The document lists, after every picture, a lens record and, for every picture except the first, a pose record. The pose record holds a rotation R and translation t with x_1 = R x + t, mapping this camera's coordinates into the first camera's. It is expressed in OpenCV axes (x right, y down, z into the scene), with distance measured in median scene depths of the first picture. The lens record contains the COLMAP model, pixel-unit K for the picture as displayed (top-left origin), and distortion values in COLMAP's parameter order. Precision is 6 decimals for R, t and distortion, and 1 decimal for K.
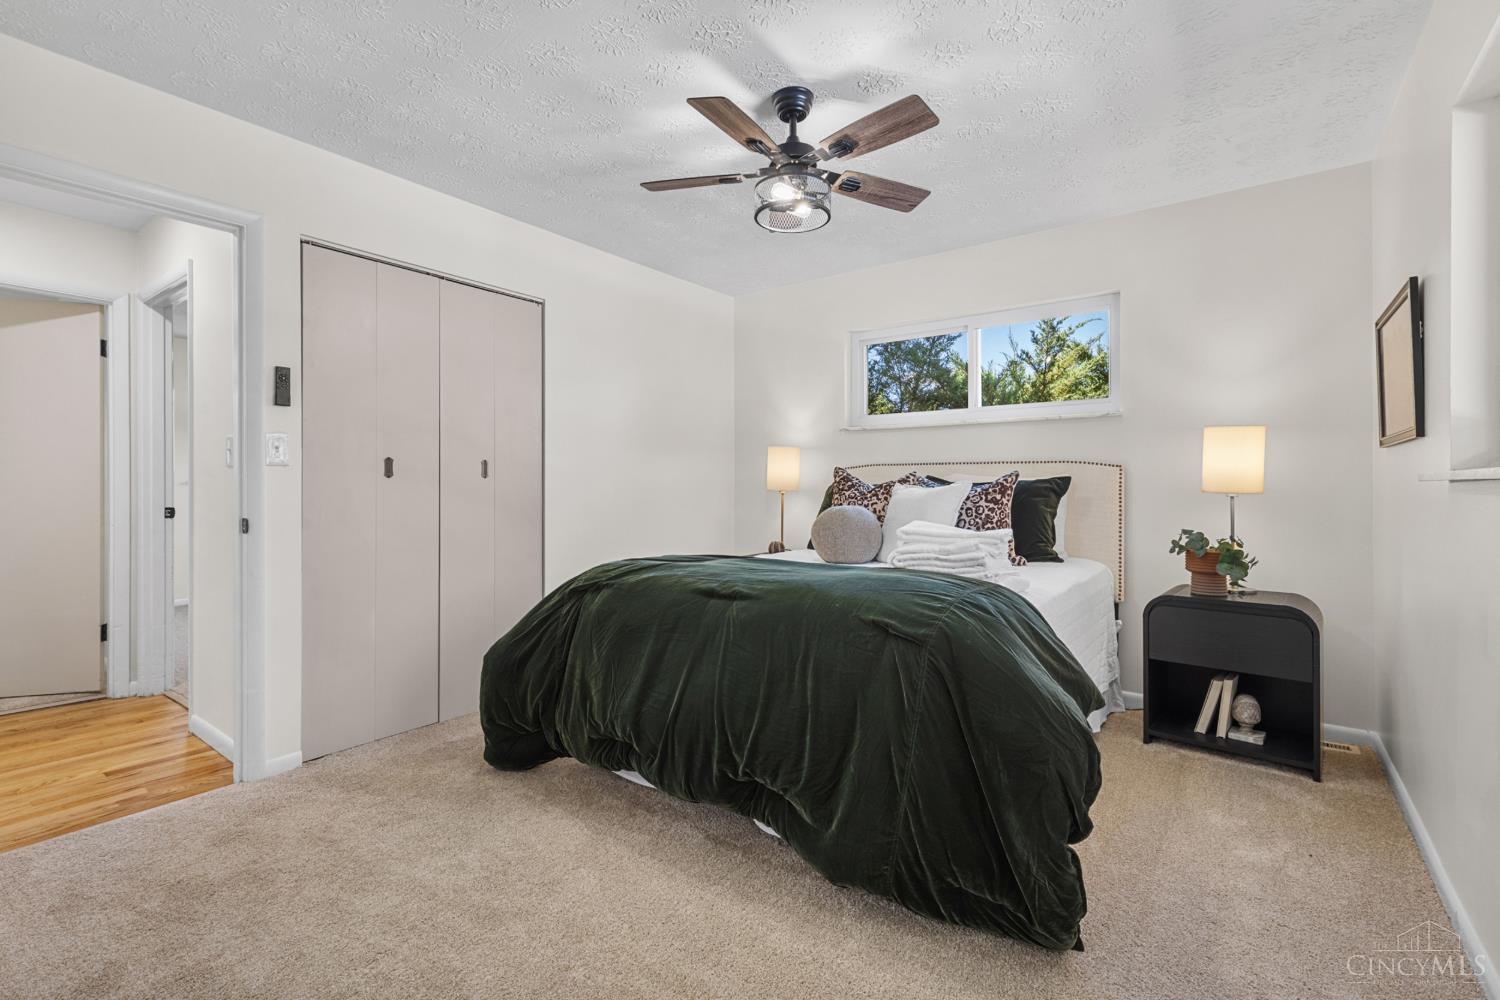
lens RADIAL K [[678.4, 0, 739.5], [0, 678.4, 485.4], [0, 0, 1]] dist [0.004174, -0.000147]
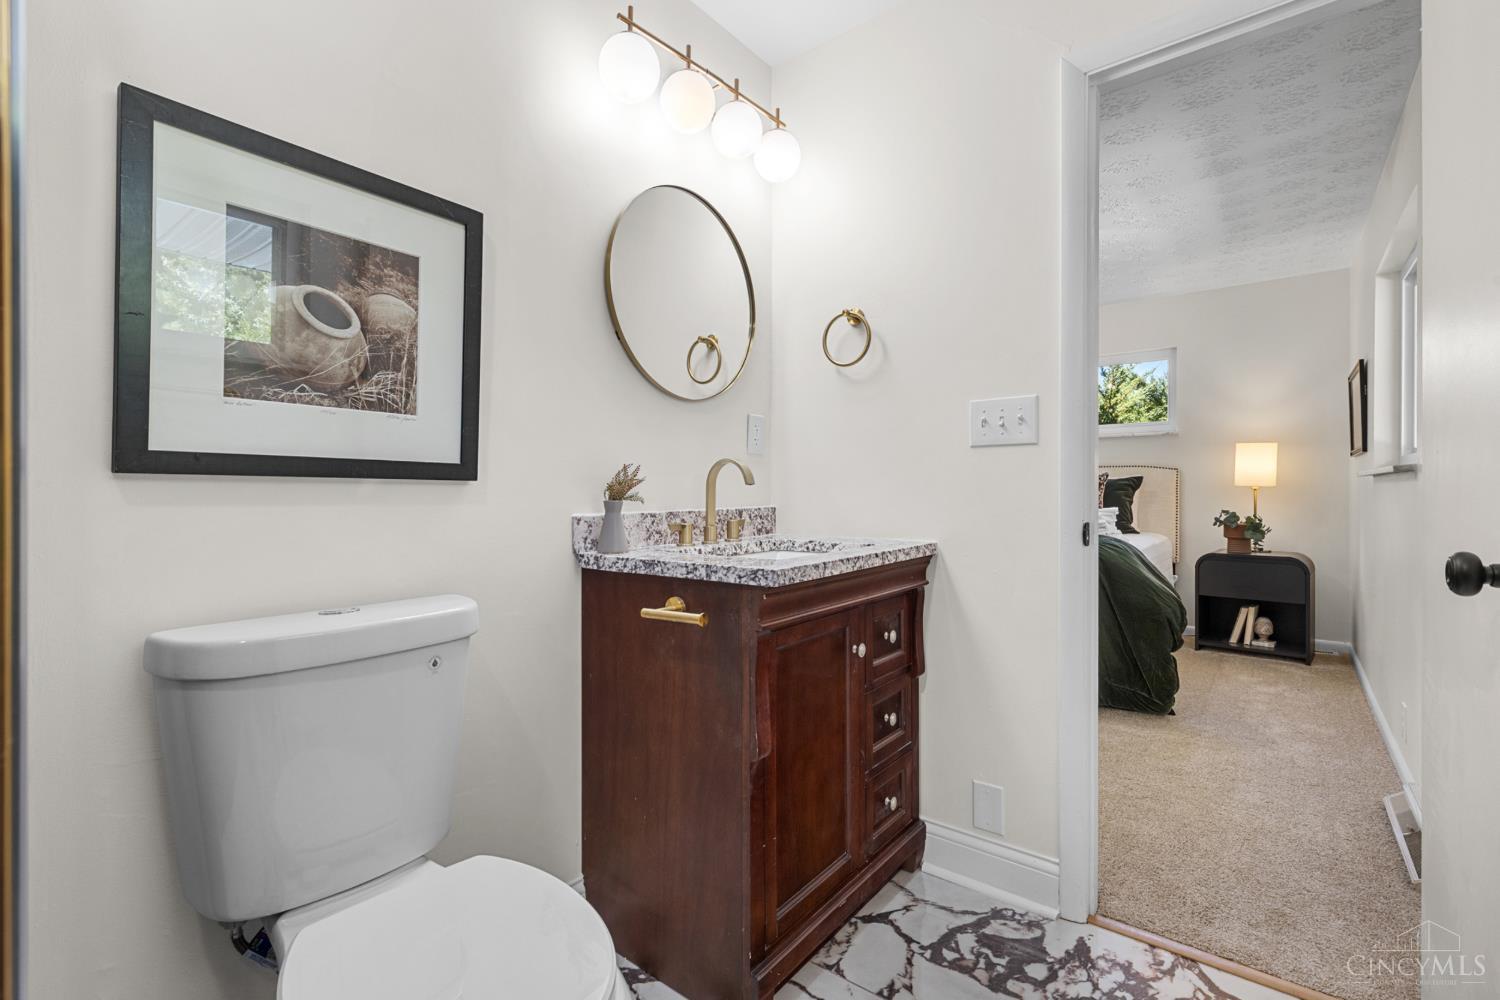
lens RADIAL K [[661.2, 0, 744.4], [0, 661.2, 492.1], [0, 0, 1]] dist [0.000315, 0.000162]
pose [[0.999409, -0.000282, -0.034364, -0.382296], [0.000463, 0.999986, 0.005274, 0.015477], [0.034362, -0.005286, 0.999395, -0.540328]]
